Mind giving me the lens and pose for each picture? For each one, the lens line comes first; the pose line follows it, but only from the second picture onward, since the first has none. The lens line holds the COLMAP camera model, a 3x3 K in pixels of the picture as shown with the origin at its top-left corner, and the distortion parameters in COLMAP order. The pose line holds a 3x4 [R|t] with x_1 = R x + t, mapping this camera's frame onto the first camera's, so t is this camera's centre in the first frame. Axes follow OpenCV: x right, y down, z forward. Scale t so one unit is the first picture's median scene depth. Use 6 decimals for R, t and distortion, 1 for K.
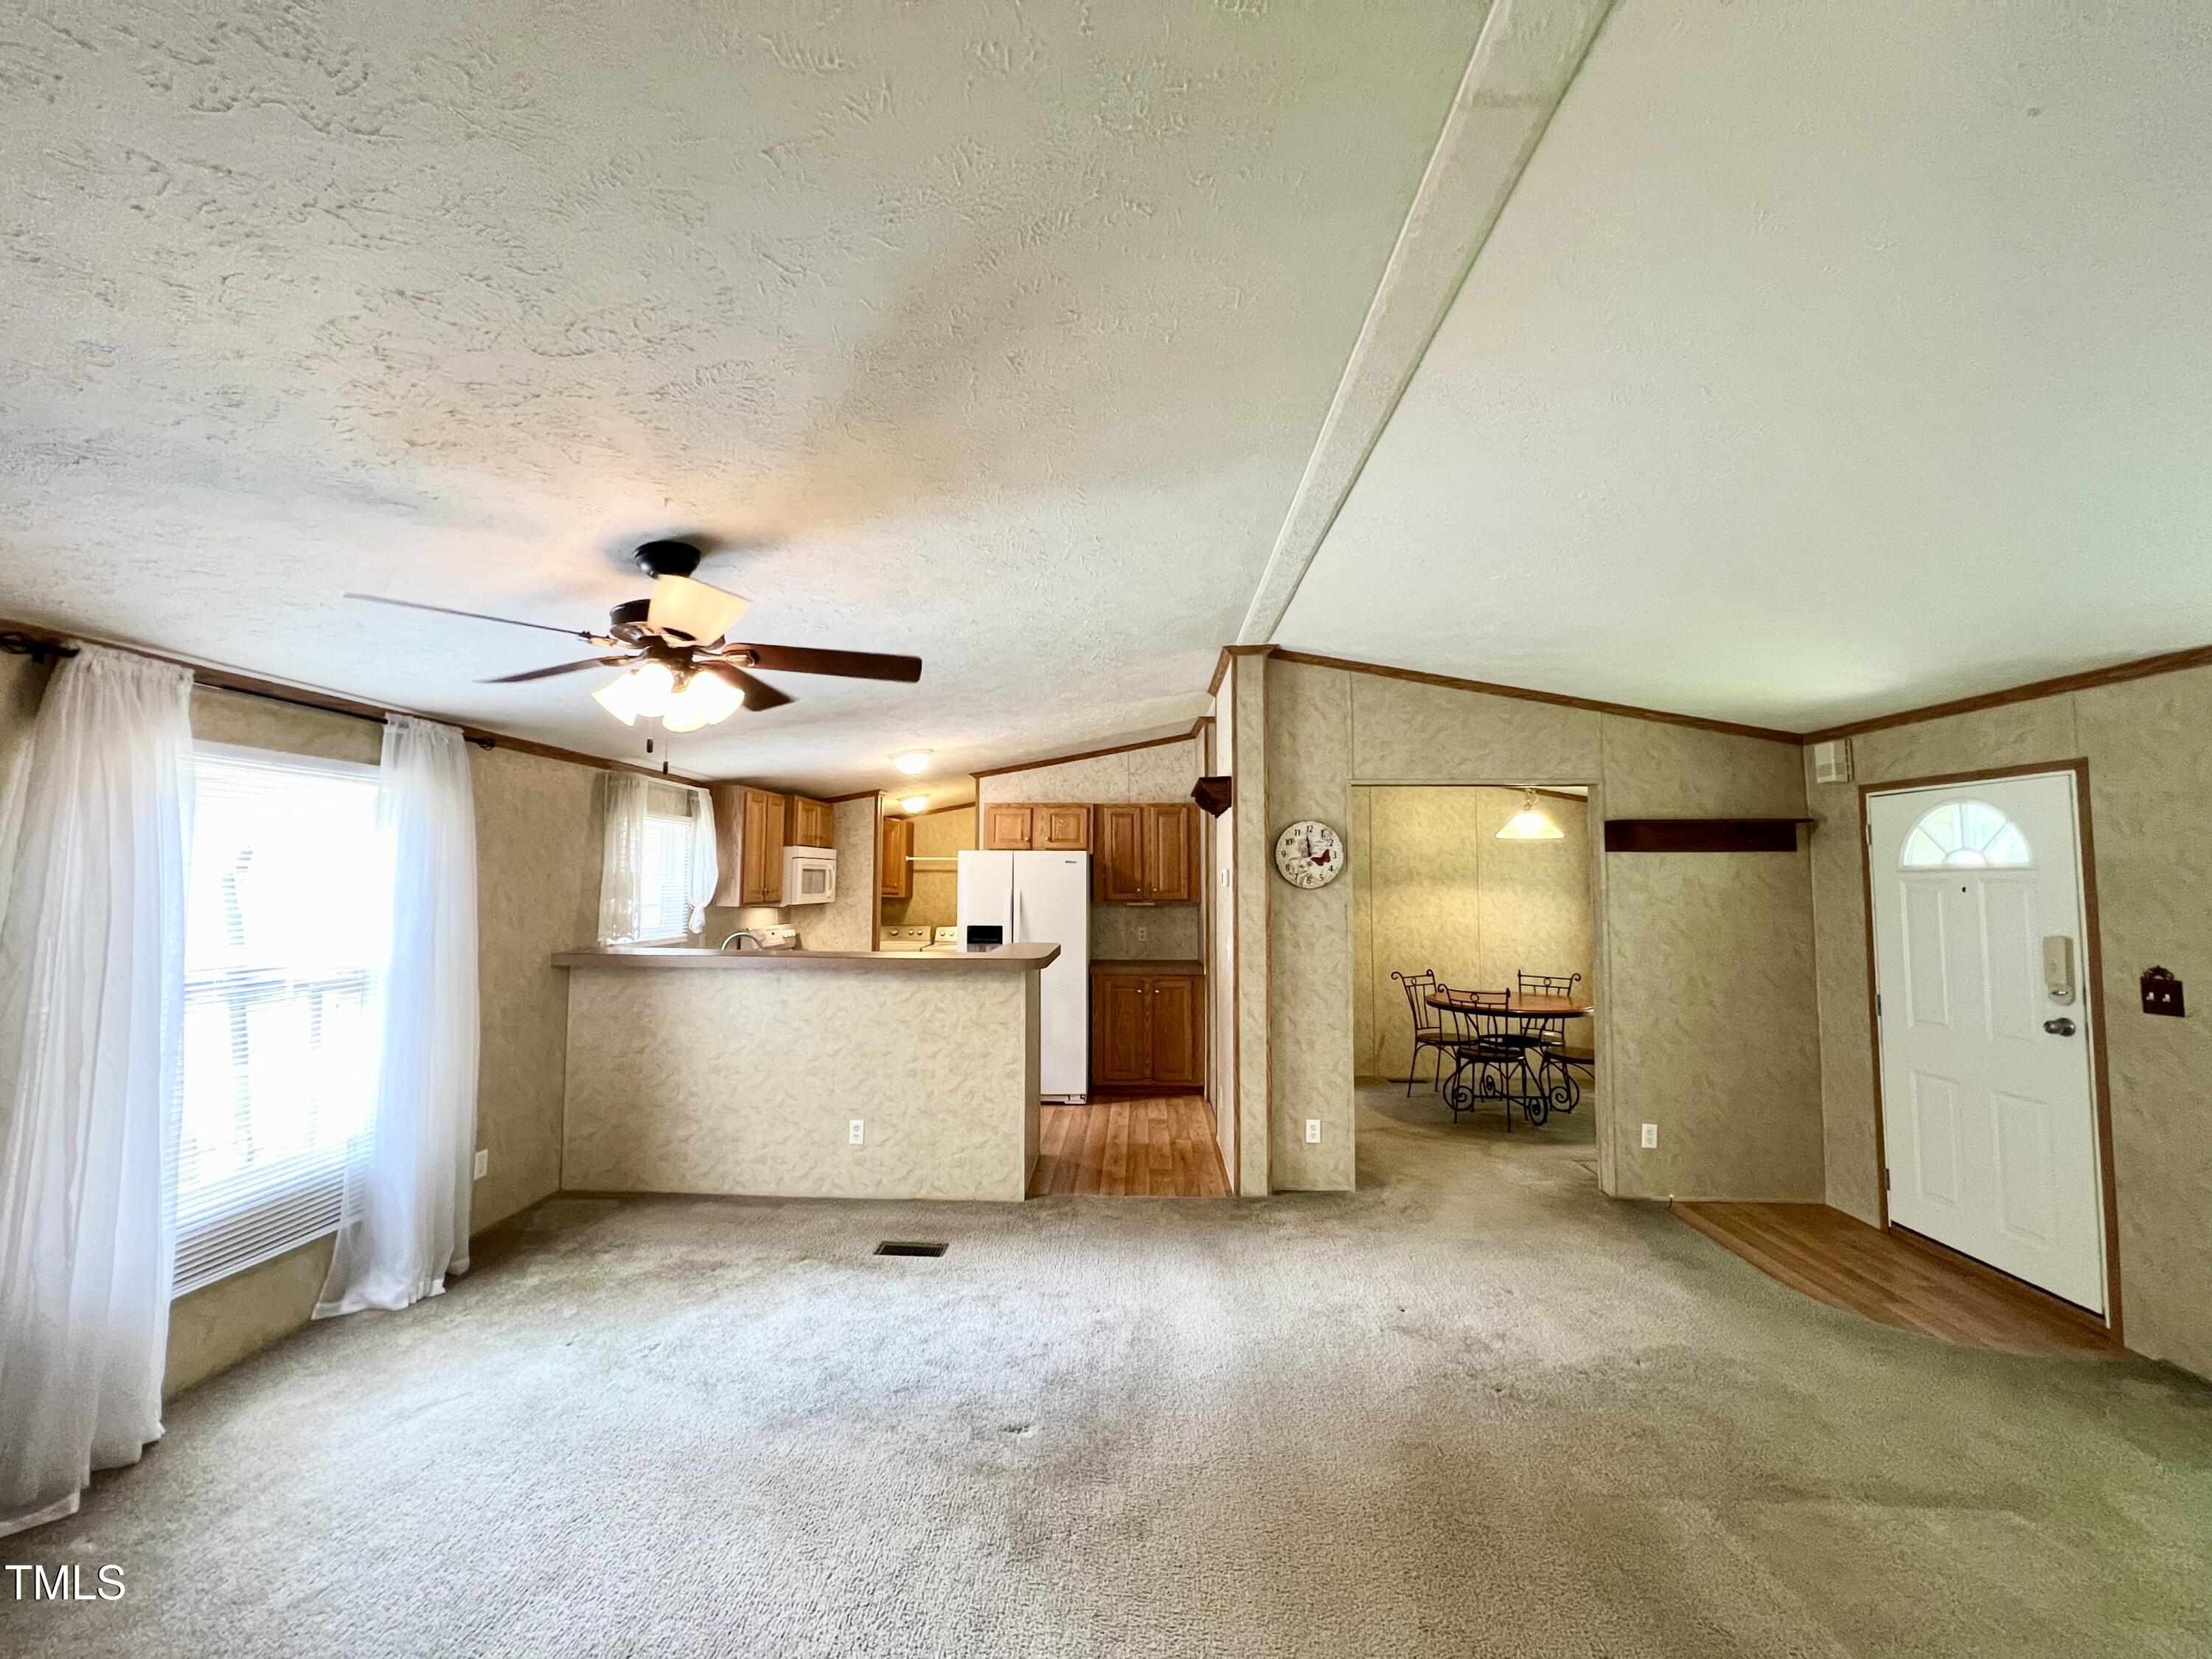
lens RADIAL K [[886.8, 0, 1100.8], [0, 886.8, 826.7], [0, 0, 1]] dist [-0.001618, 0.000884]
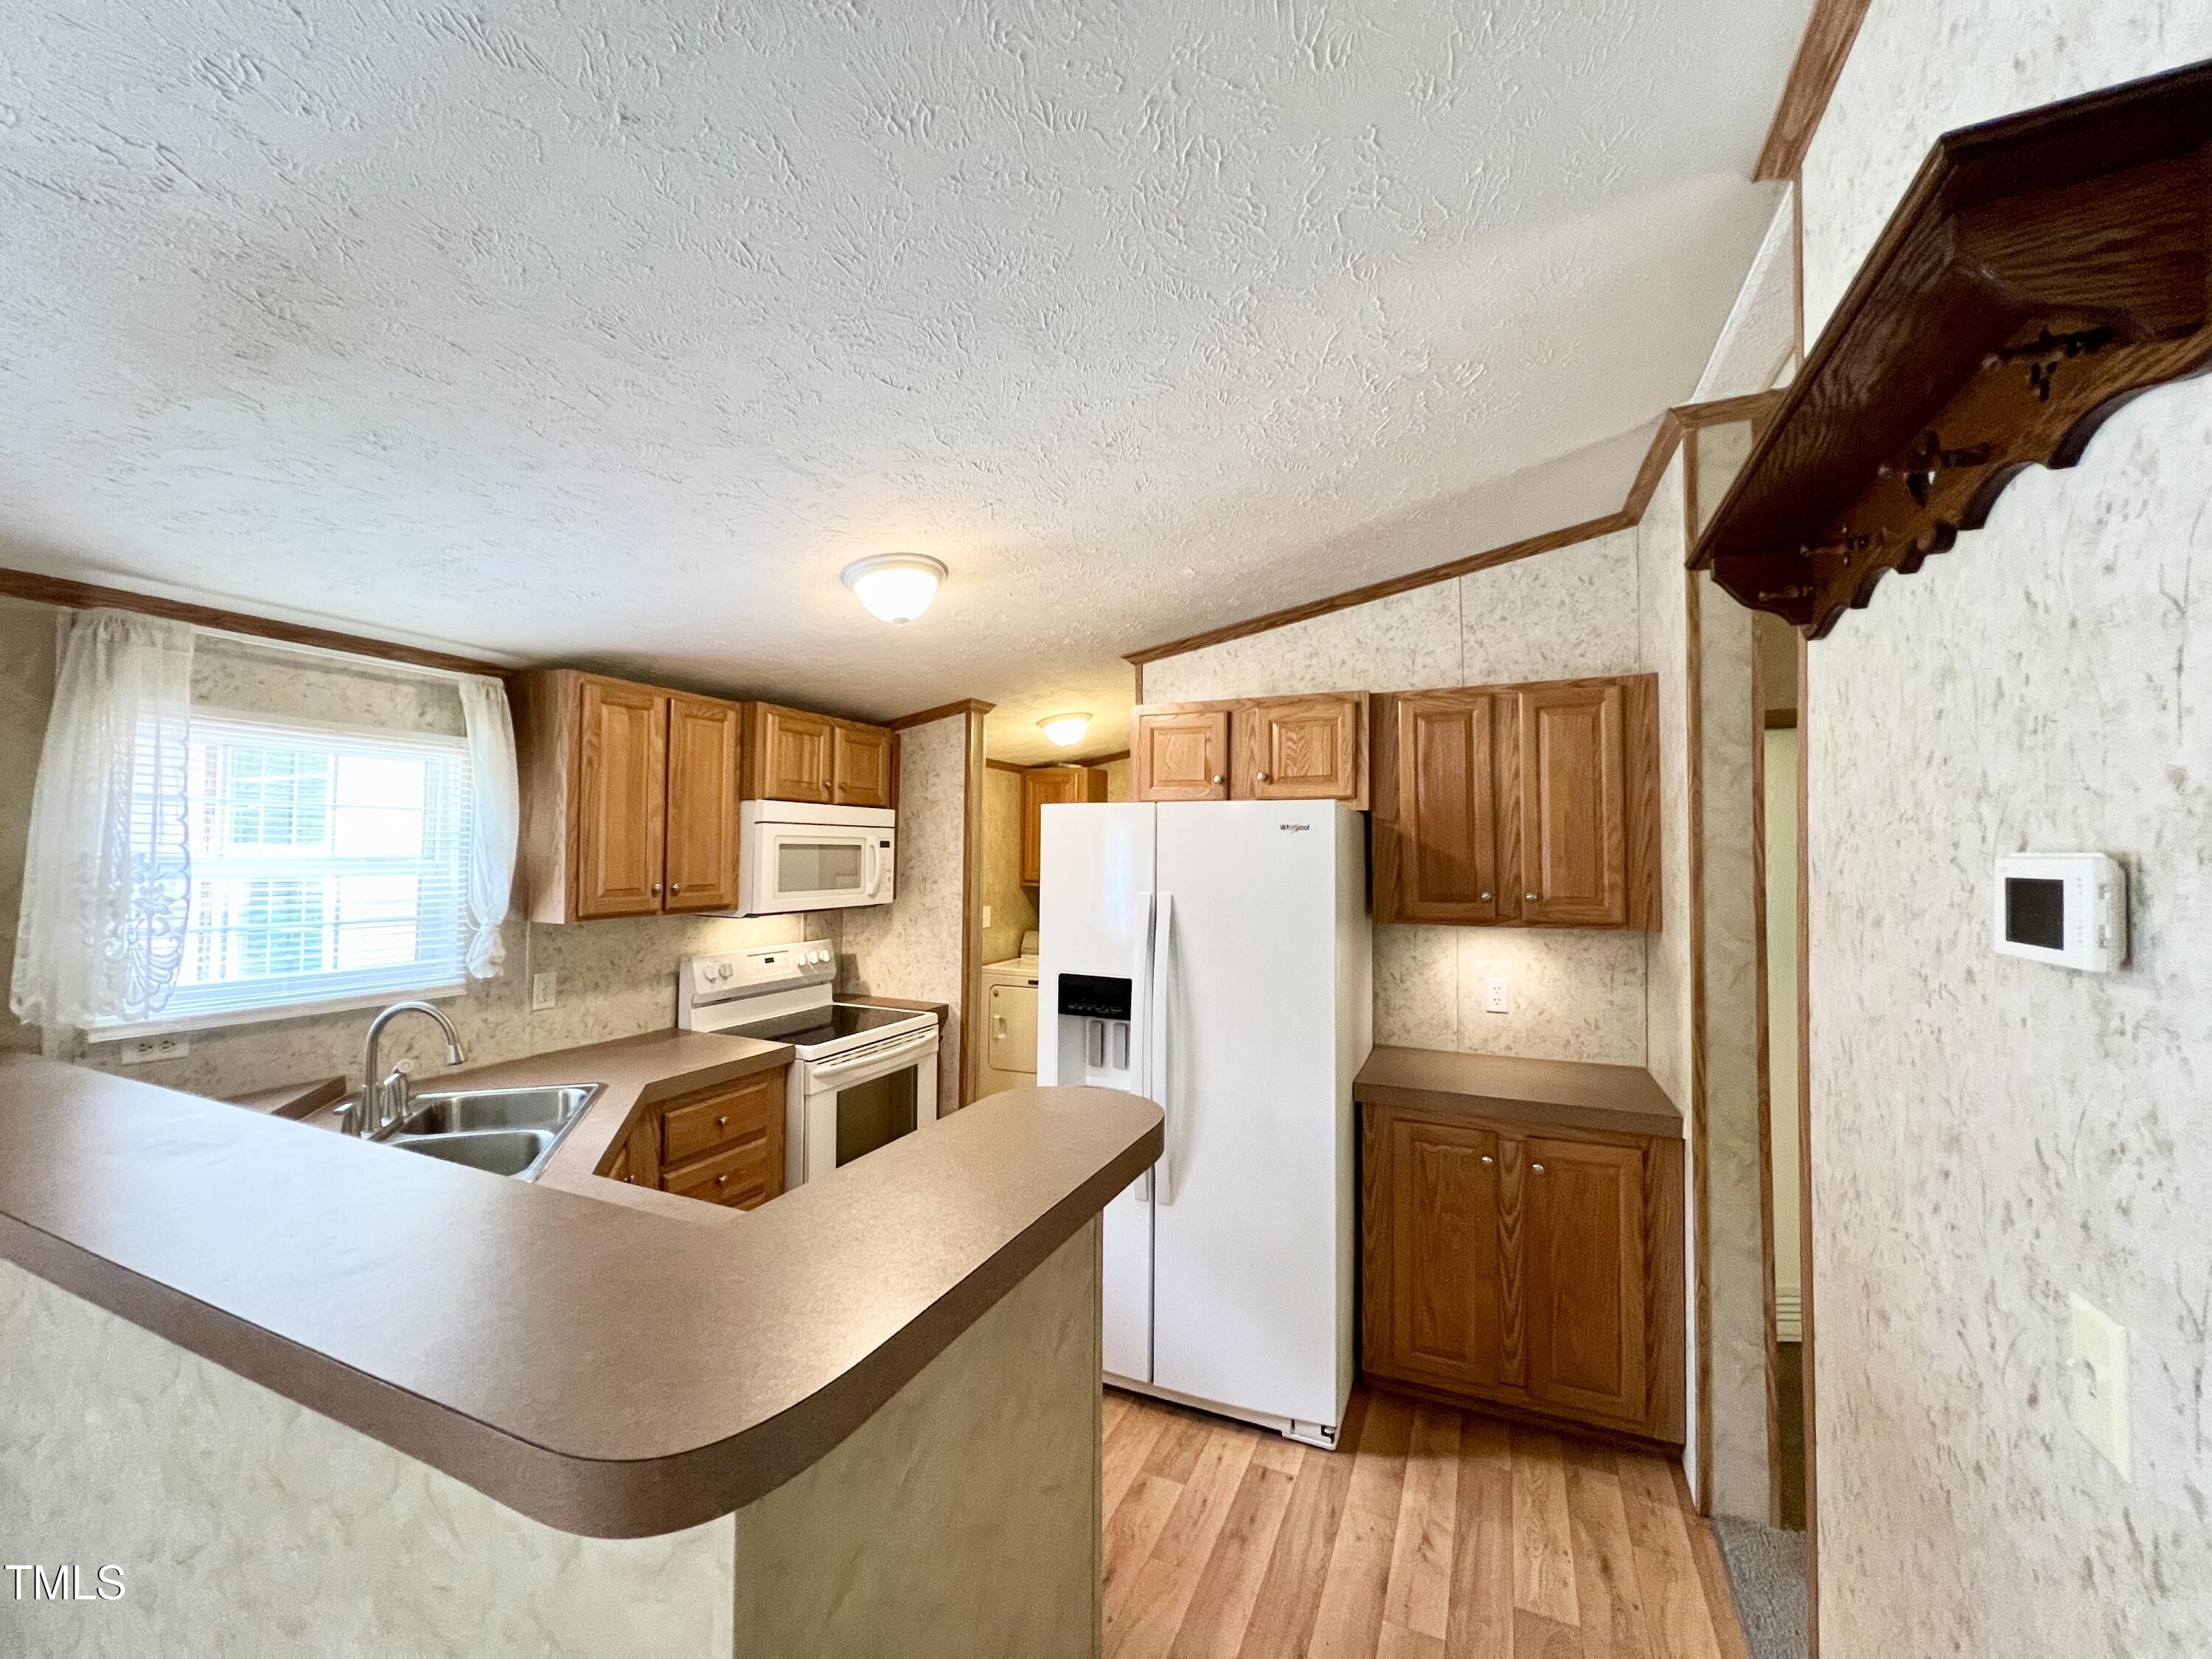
lens RADIAL K [[886.8, 0, 1100.8], [0, 886.8, 826.7], [0, 0, 1]] dist [-0.001618, 0.000884]
pose [[0.928538, -0.005680, -0.371195, 0.046595], [0.017123, 0.999474, 0.027537, 0.038781], [0.370843, -0.031925, 0.928147, 0.871448]]
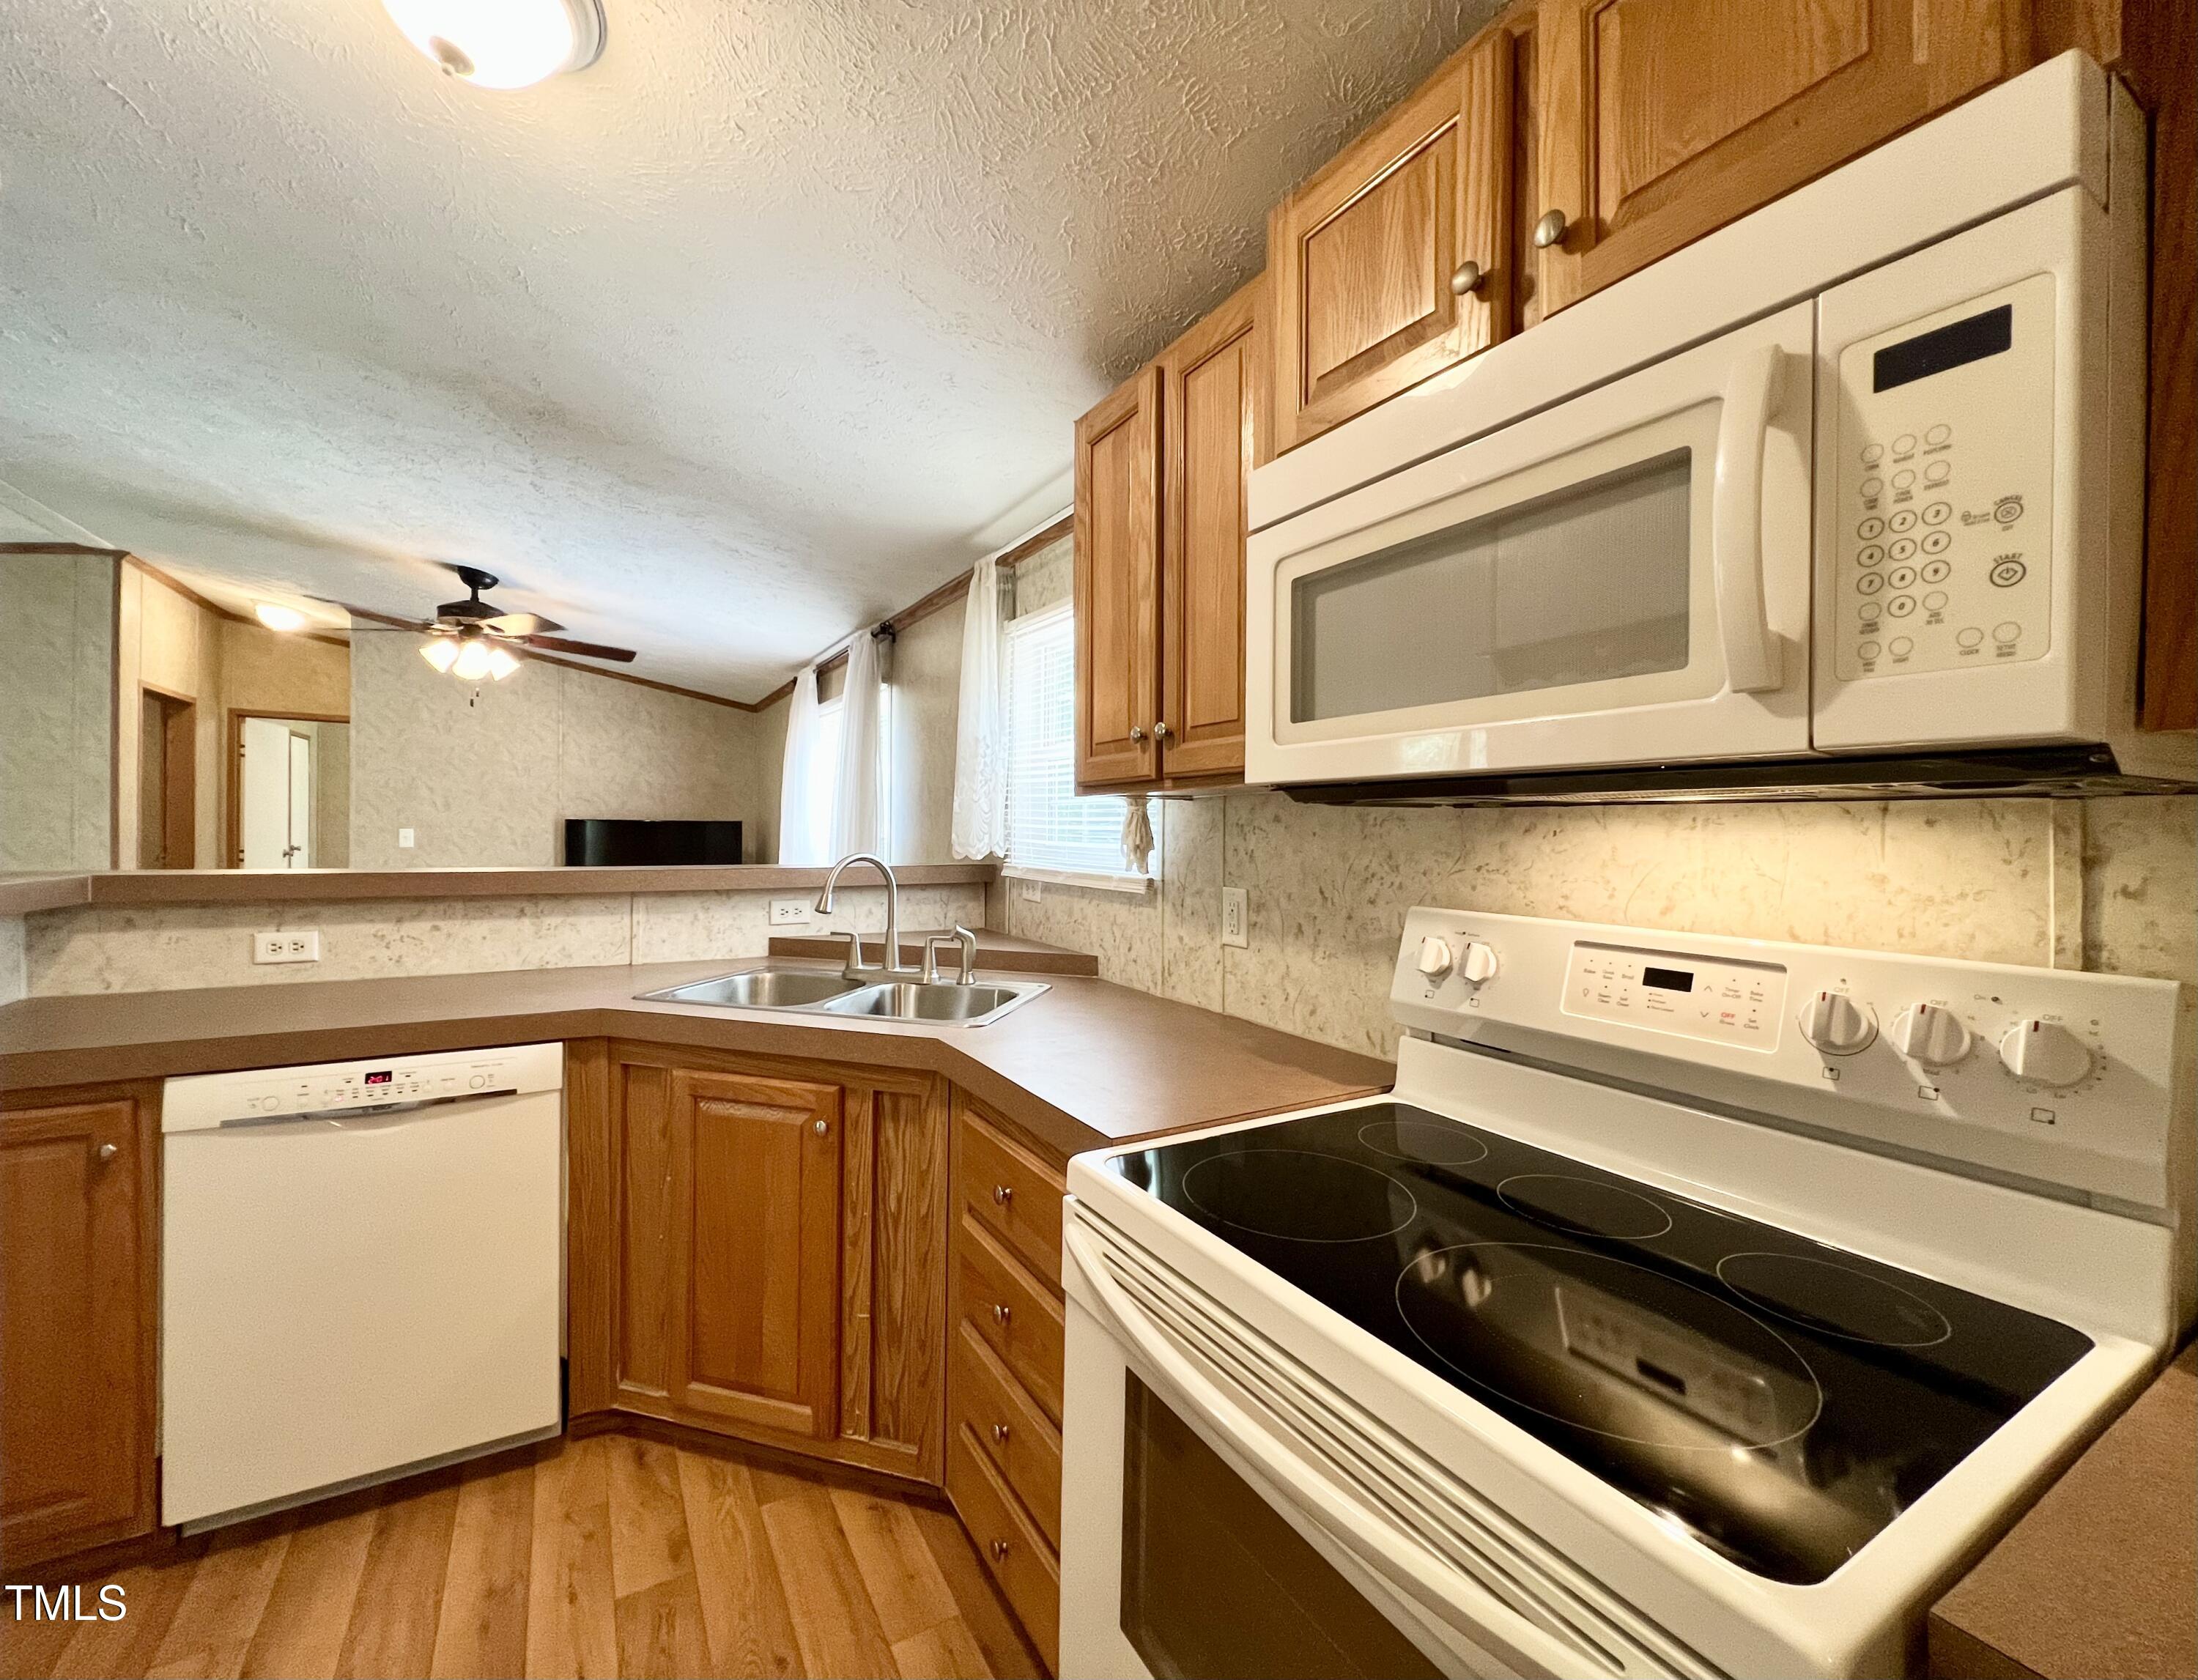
lens RADIAL K [[904.4, 0, 1099.0], [0, 904.4, 840.0], [0, 0, 1]] dist [-0.011401, -0.000060]
pose [[-0.840373, -0.013400, -0.541843, -0.307601], [0.014466, 0.998784, -0.047137, 0.157485], [0.541816, -0.047450, -0.839157, 1.664319]]
